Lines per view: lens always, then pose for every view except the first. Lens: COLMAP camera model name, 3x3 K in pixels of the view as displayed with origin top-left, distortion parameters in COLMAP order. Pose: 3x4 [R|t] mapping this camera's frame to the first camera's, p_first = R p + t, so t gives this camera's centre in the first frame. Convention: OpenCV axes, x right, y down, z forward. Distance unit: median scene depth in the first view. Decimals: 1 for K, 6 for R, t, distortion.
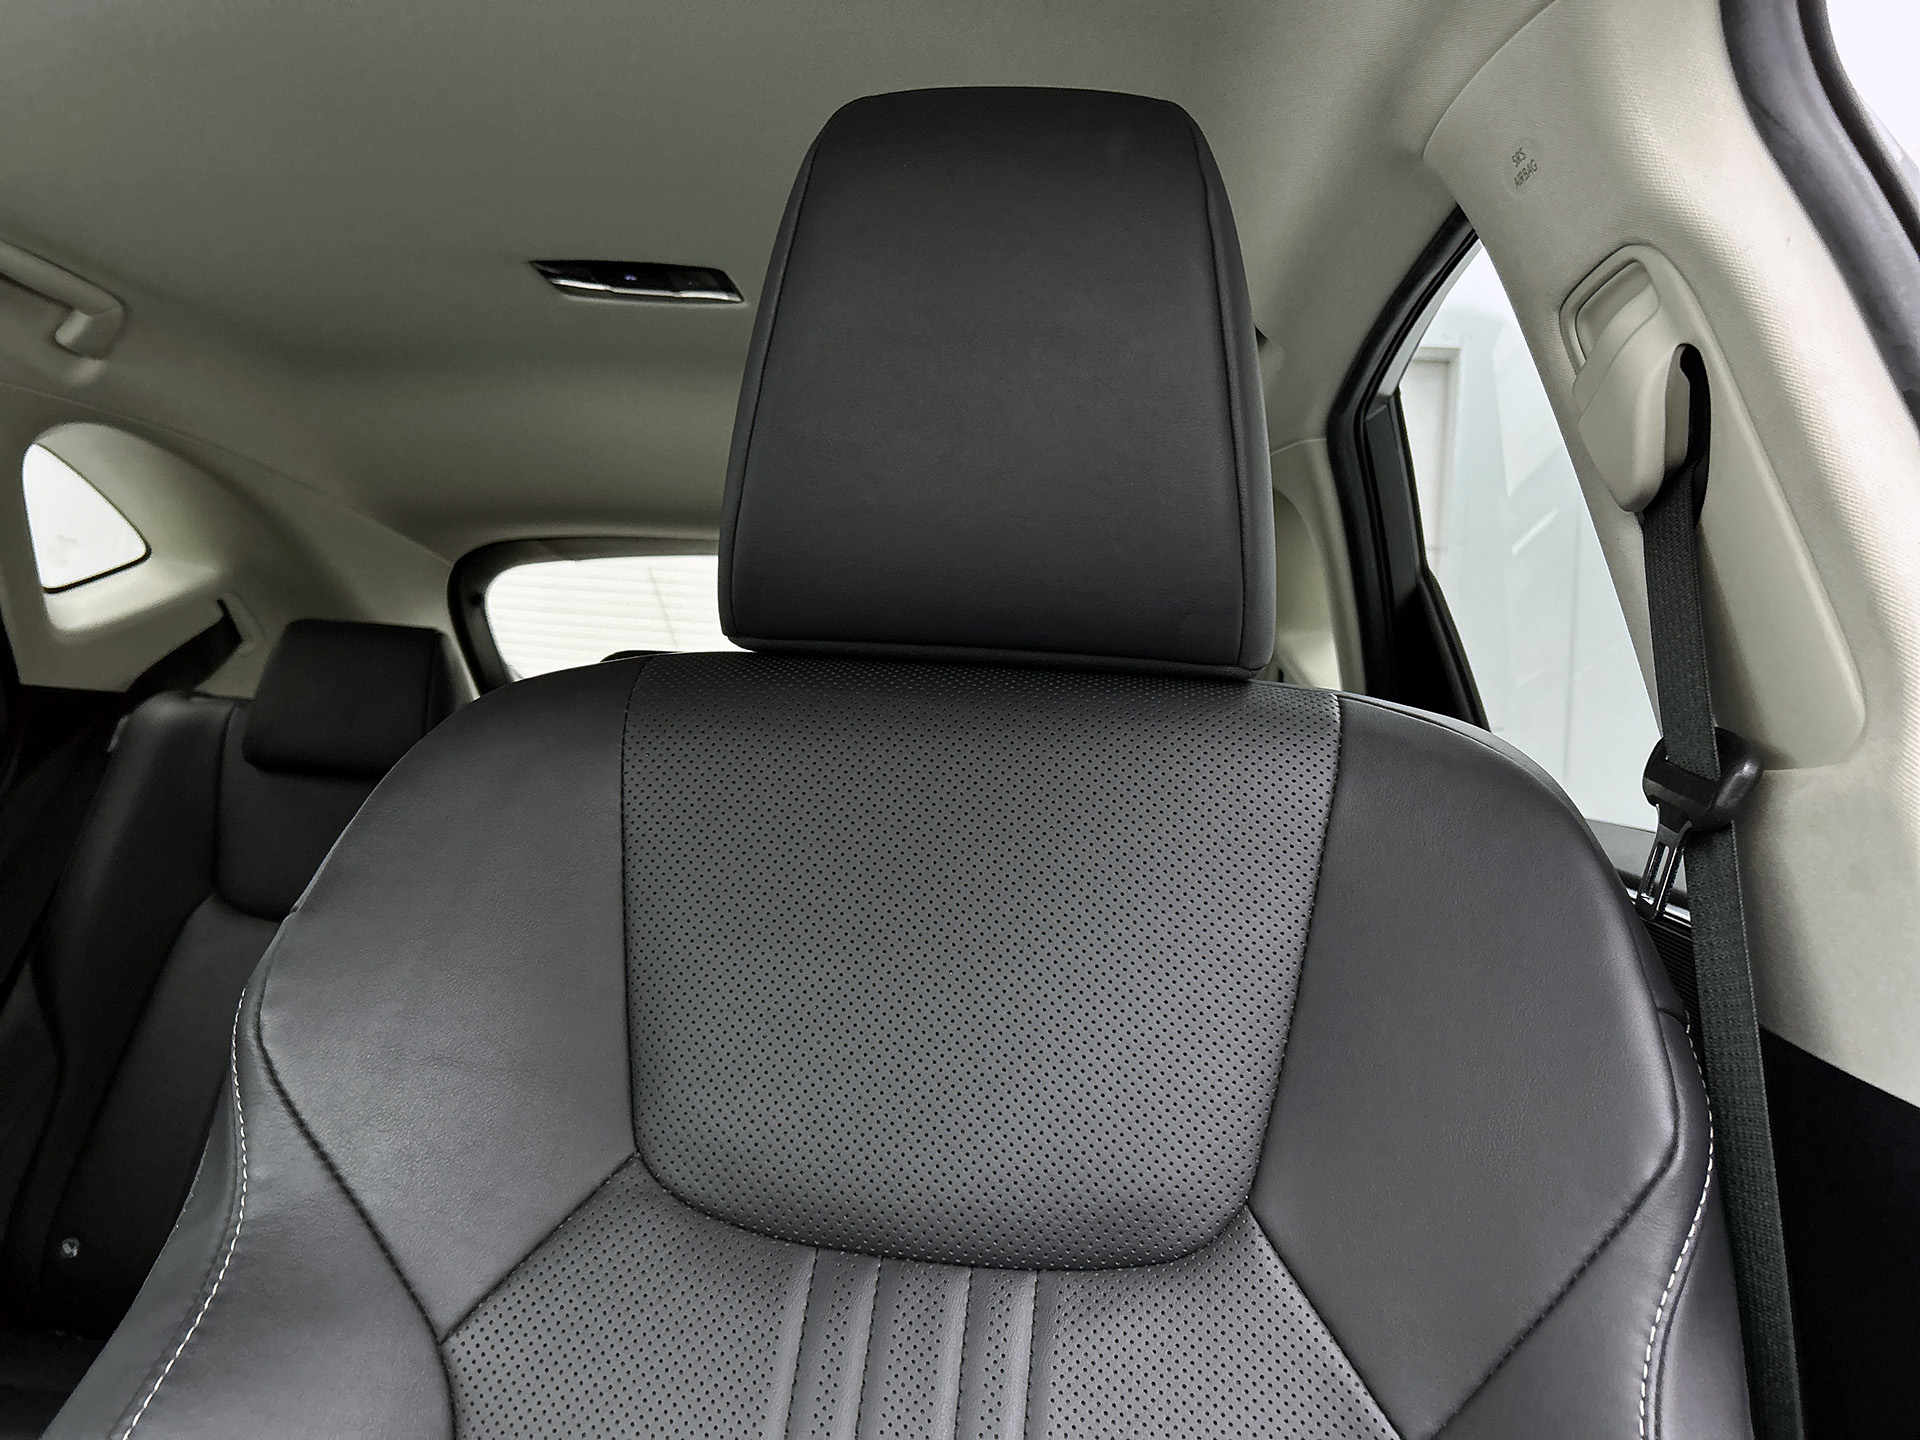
lens RADIAL K [[1451.1, 0, 960.2], [0, 1451.1, 731.5], [0, 0, 1]] dist [0.097522, -0.088222]
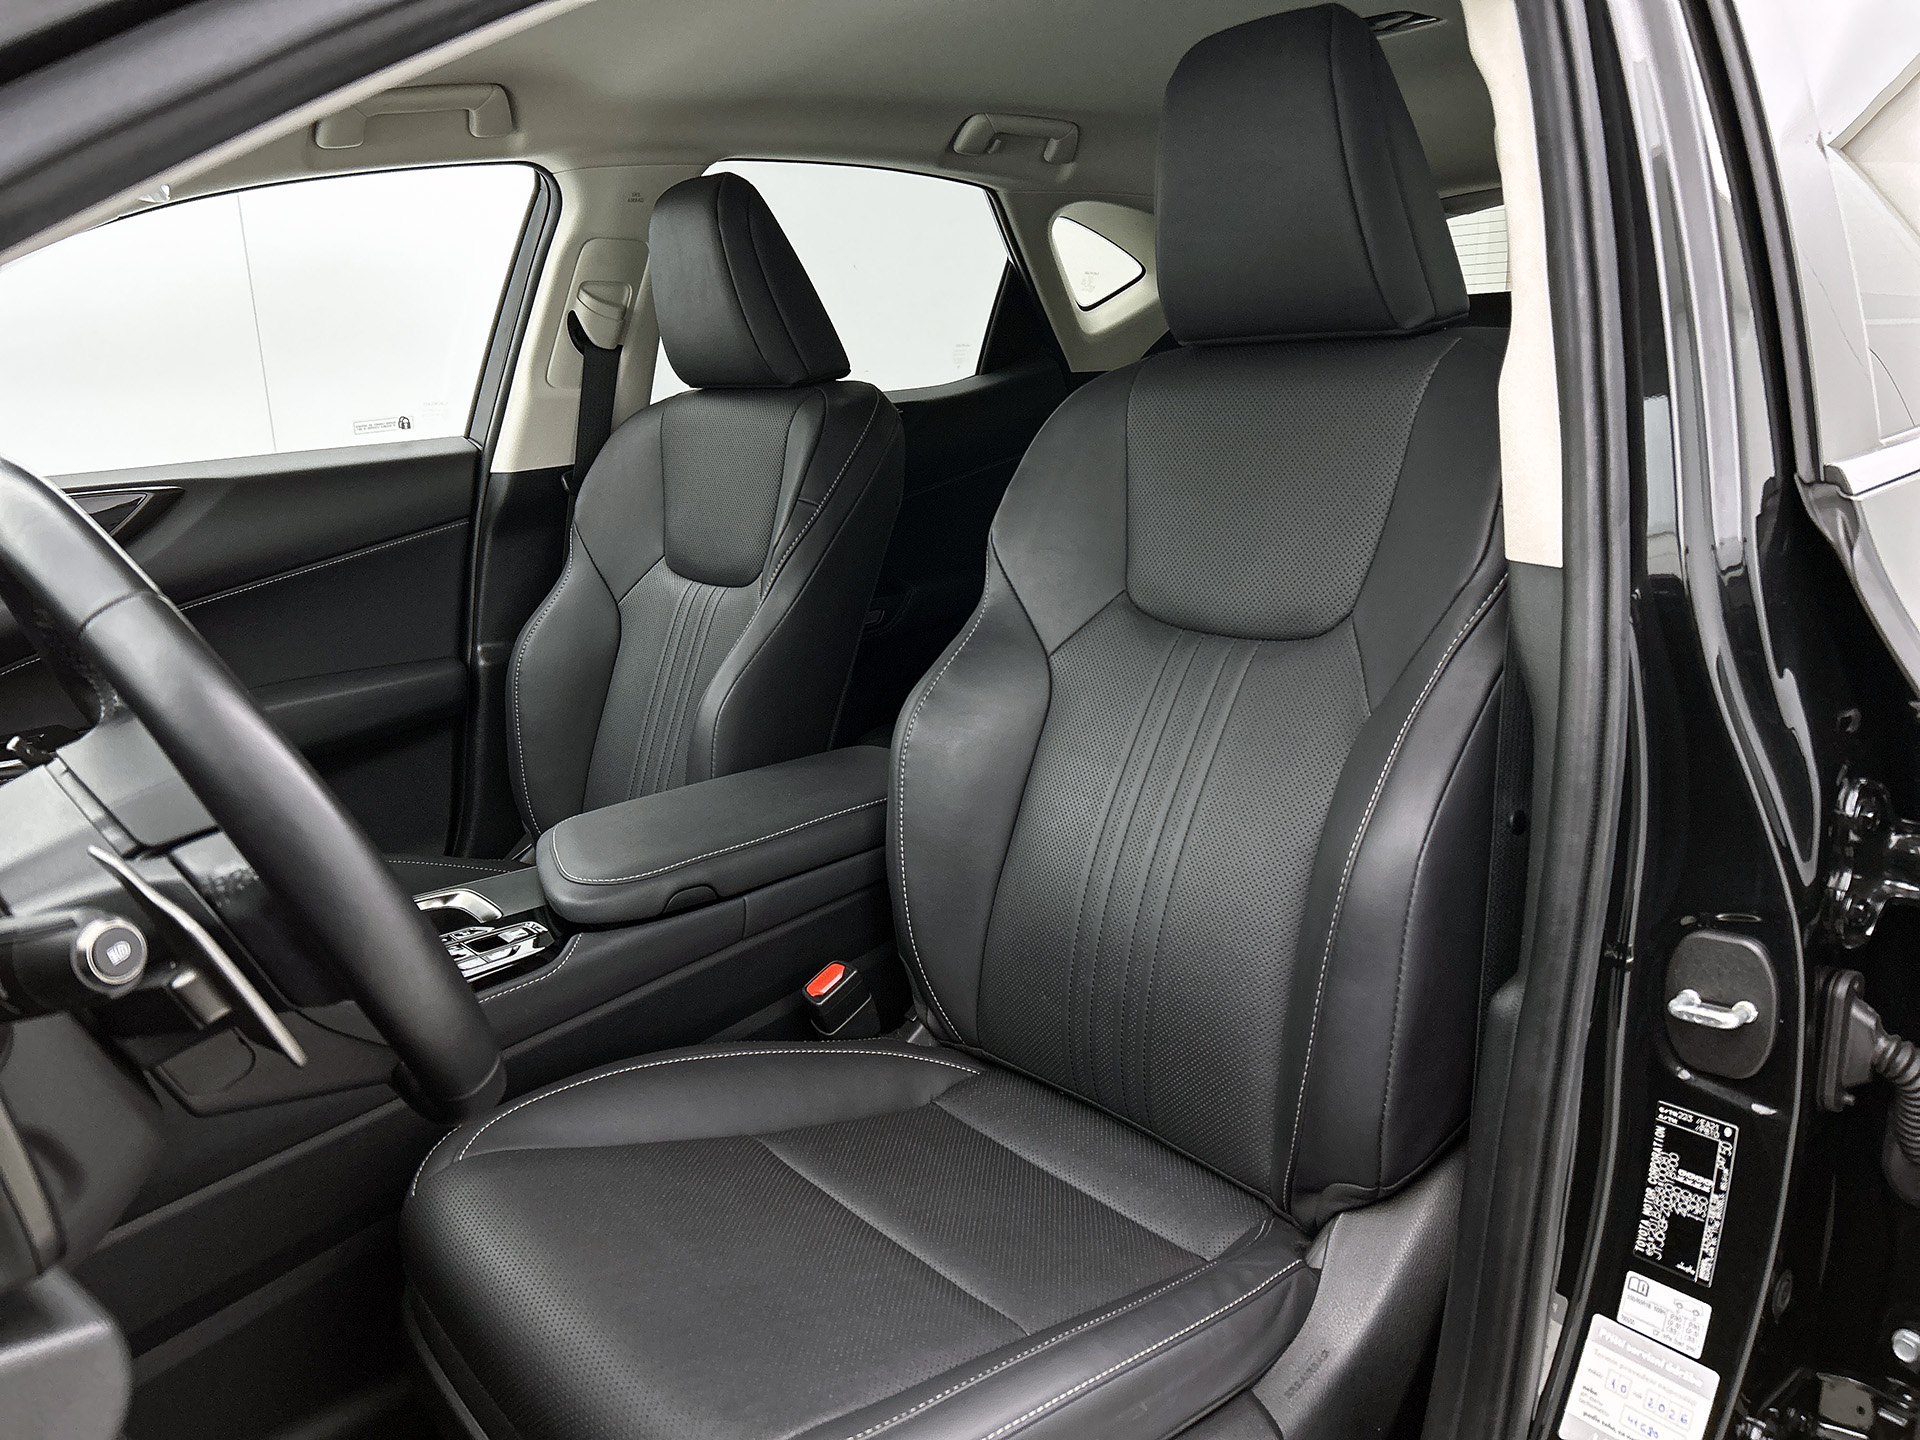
lens RADIAL K [[1451.1, 0, 960.2], [0, 1451.1, 731.5], [0, 0, 1]] dist [0.097522, -0.088222]
pose [[0.718744, 0.083486, -0.690244, 1.152614], [0.090069, 0.973219, 0.211500, 0.004980], [0.689416, -0.214185, 0.691976, -0.755059]]
